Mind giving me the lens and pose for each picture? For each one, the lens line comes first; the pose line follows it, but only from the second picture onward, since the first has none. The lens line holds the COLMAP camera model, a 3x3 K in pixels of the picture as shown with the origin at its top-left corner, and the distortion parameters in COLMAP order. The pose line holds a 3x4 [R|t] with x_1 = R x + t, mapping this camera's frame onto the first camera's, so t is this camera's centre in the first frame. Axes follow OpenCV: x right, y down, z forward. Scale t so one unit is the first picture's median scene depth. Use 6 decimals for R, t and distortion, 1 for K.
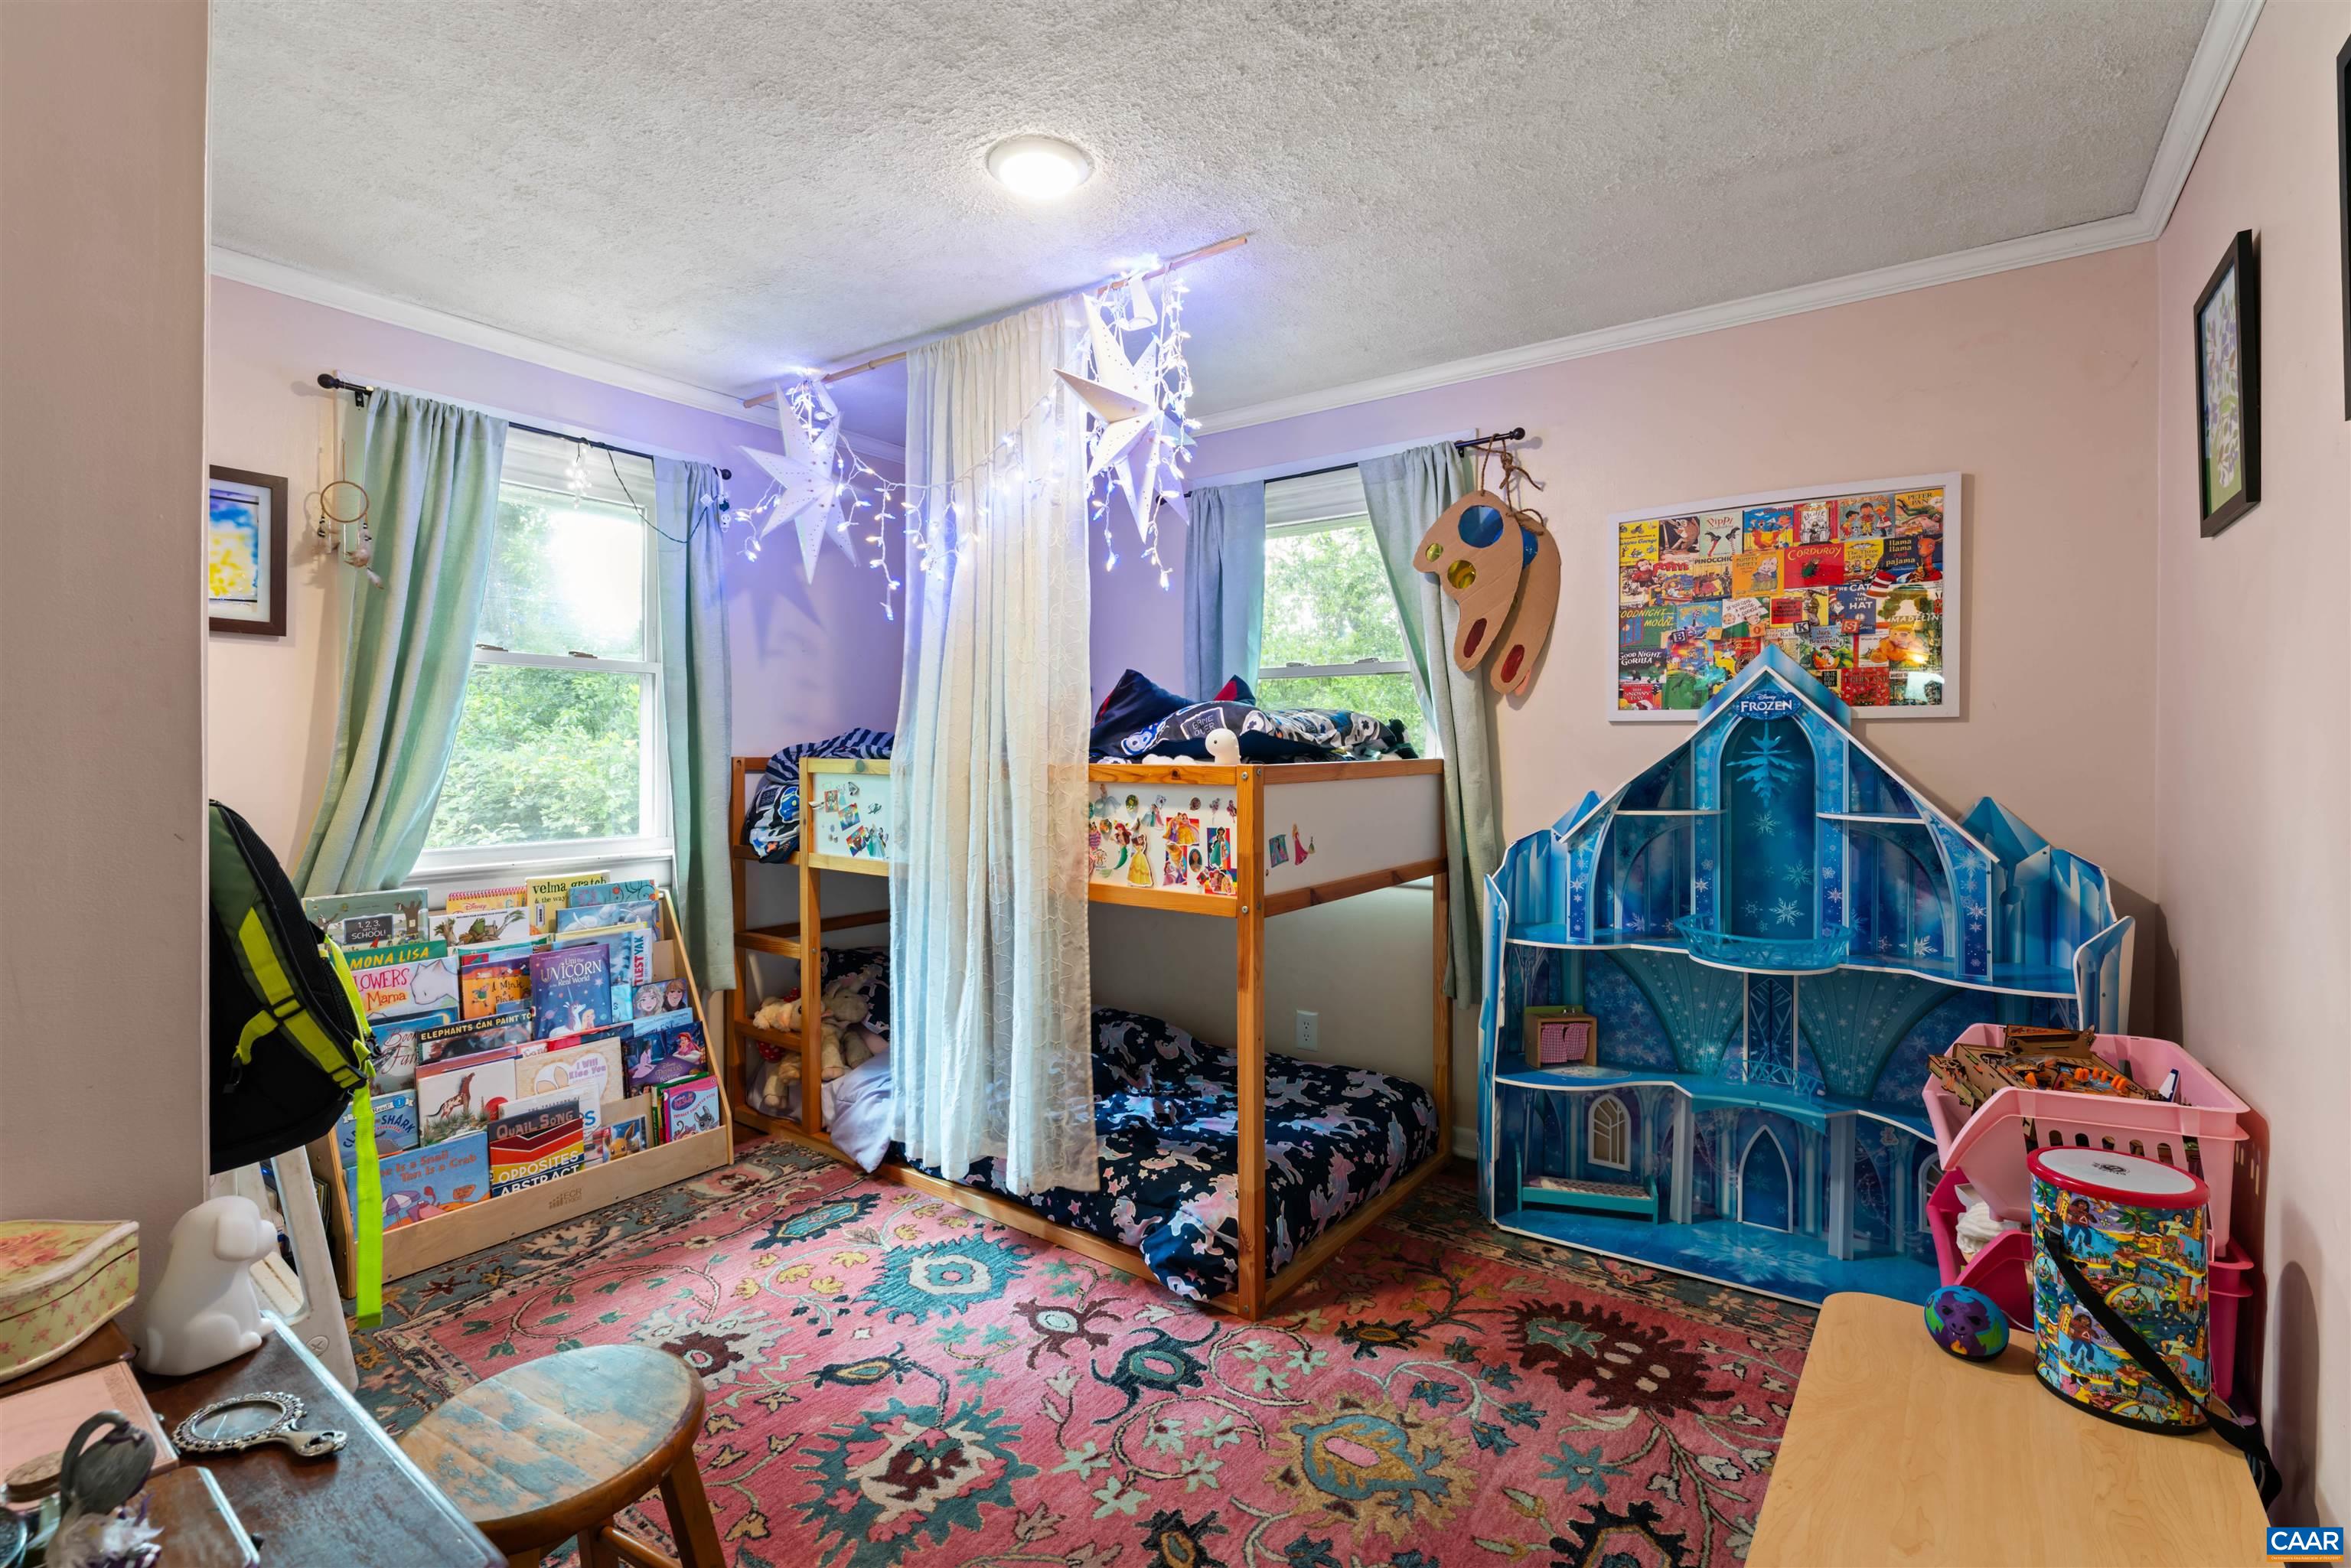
lens RADIAL K [[1085.0, 0, 1175.5], [0, 1085.0, 784.0], [0, 0, 1]] dist [-0.000571, 0.000146]
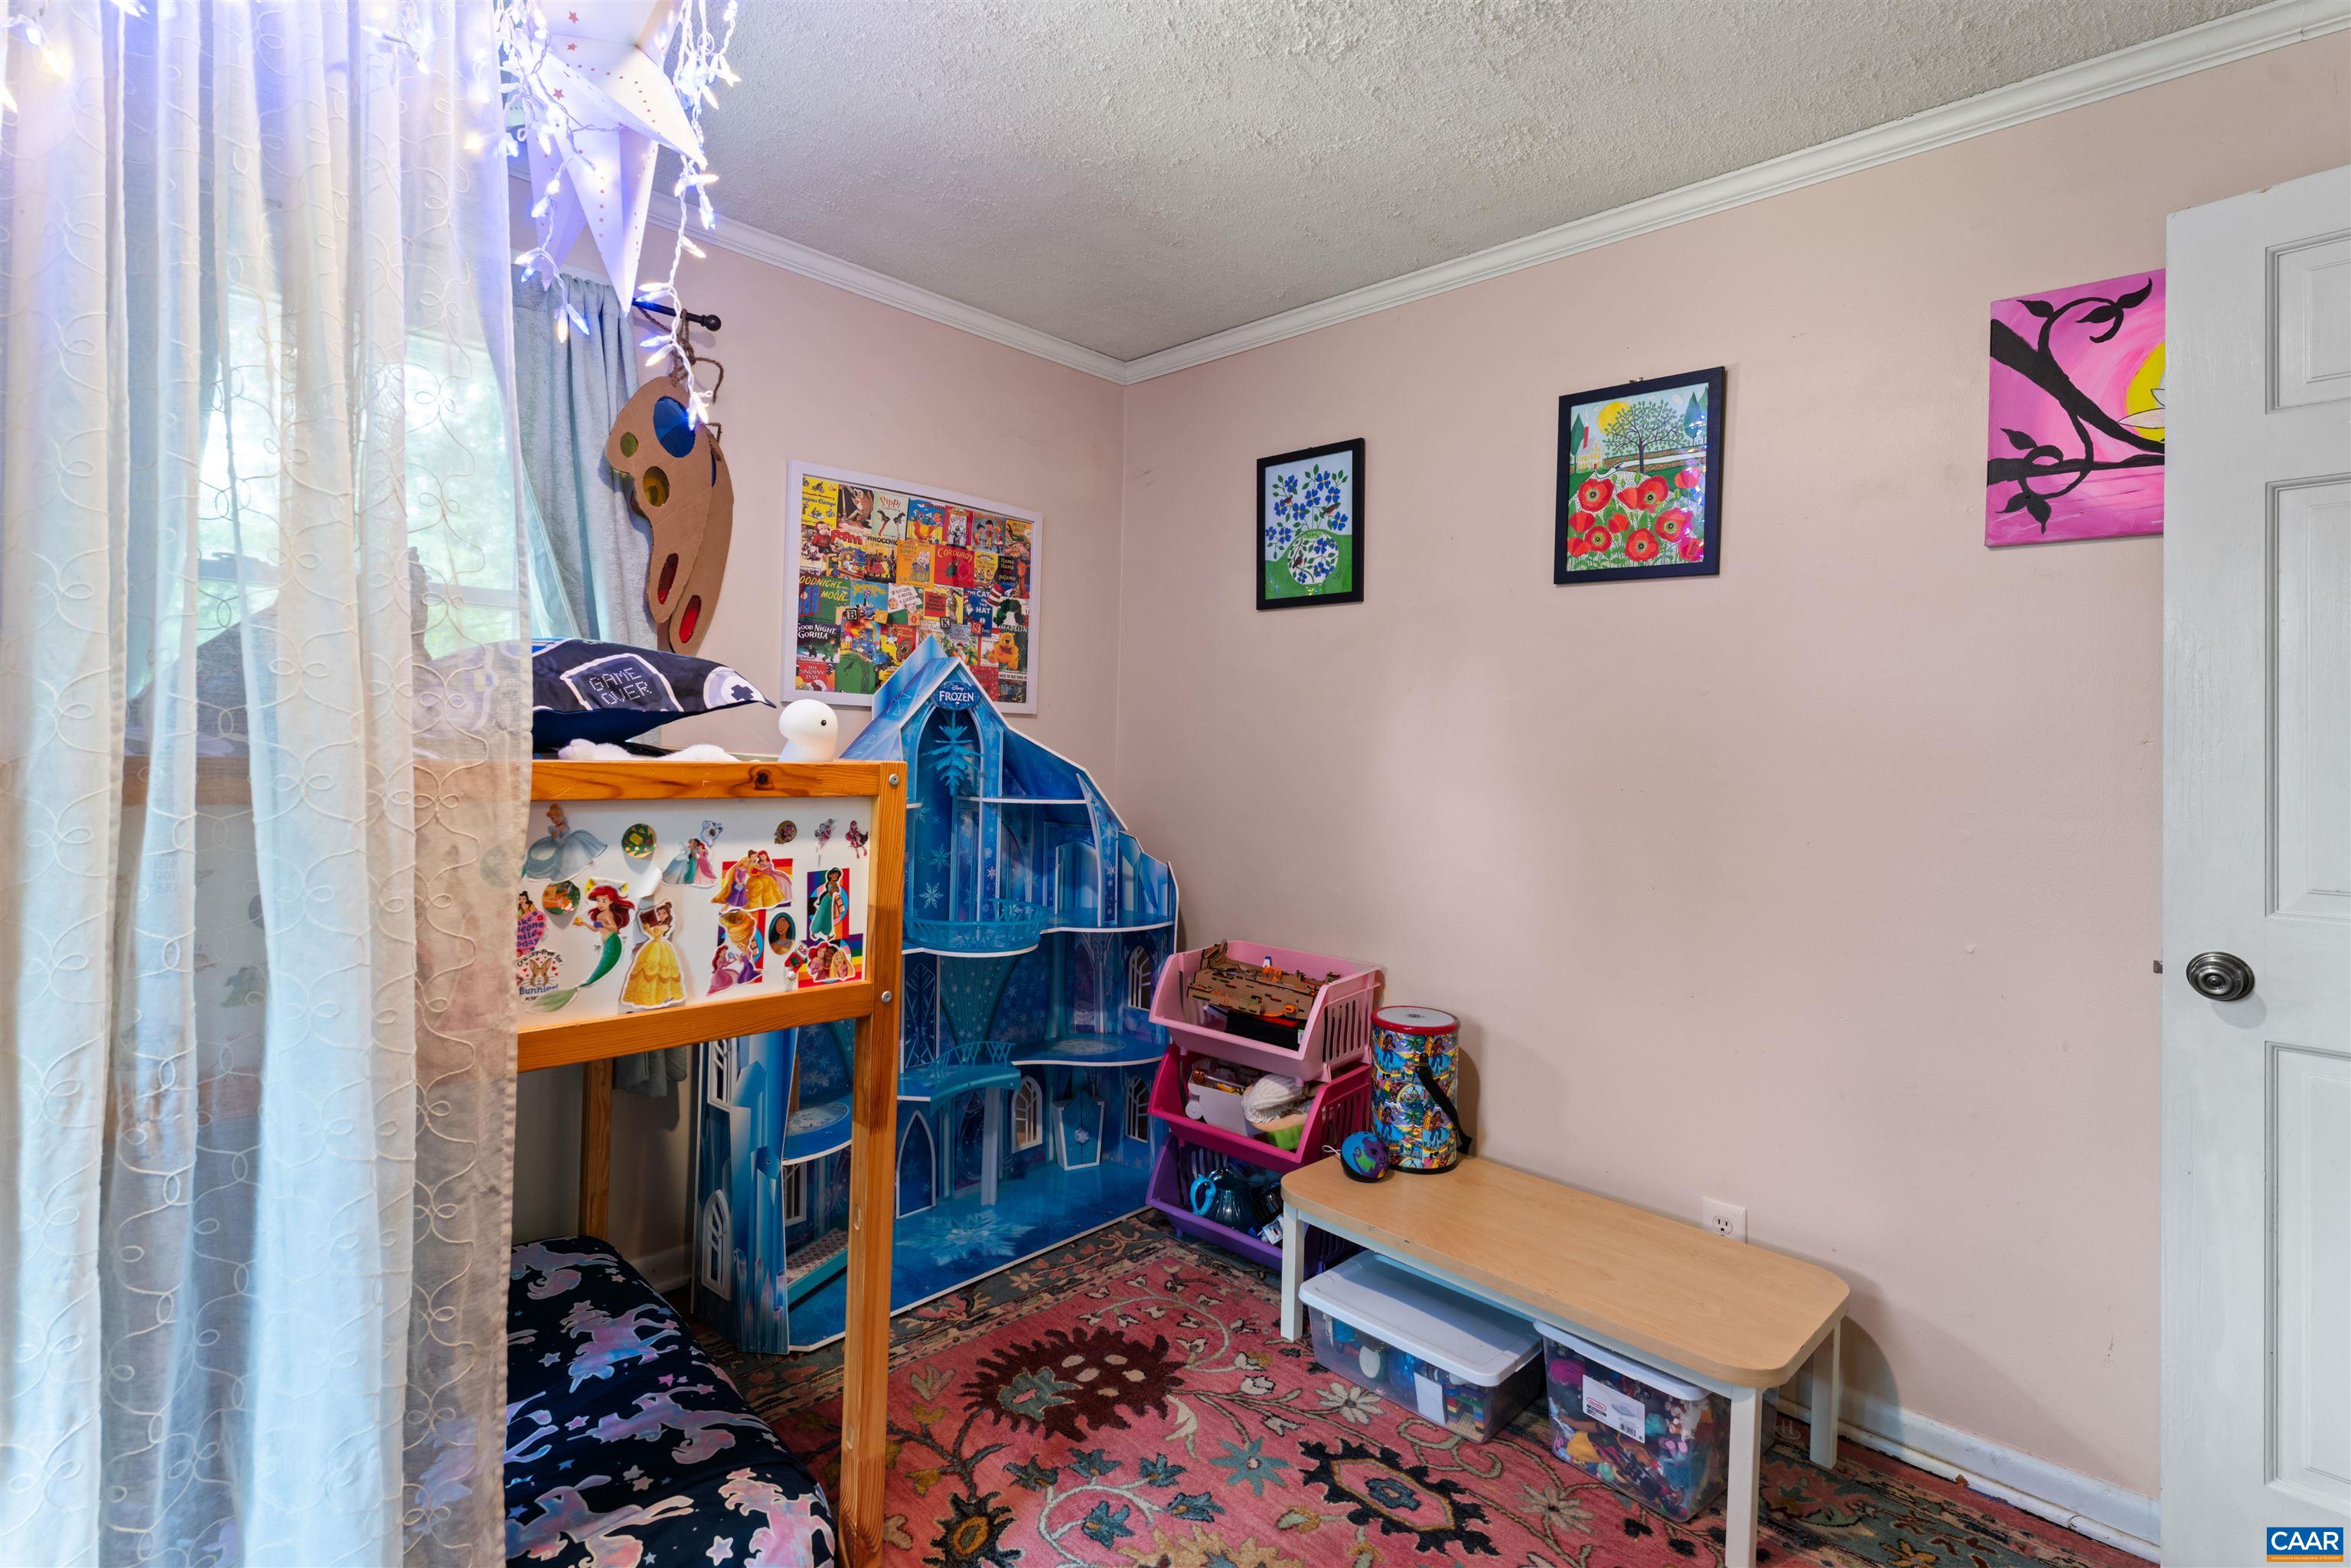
lens RADIAL K [[1095.8, 0, 1173.0], [0, 1095.8, 738.6], [0, 0, 1]] dist [0.000472, 0.000076]
pose [[0.166928, 0.009152, 0.985927, -0.448275], [0.005811, 0.999930, -0.010266, -0.020316], [-0.985952, 0.007443, 0.166863, 0.626089]]
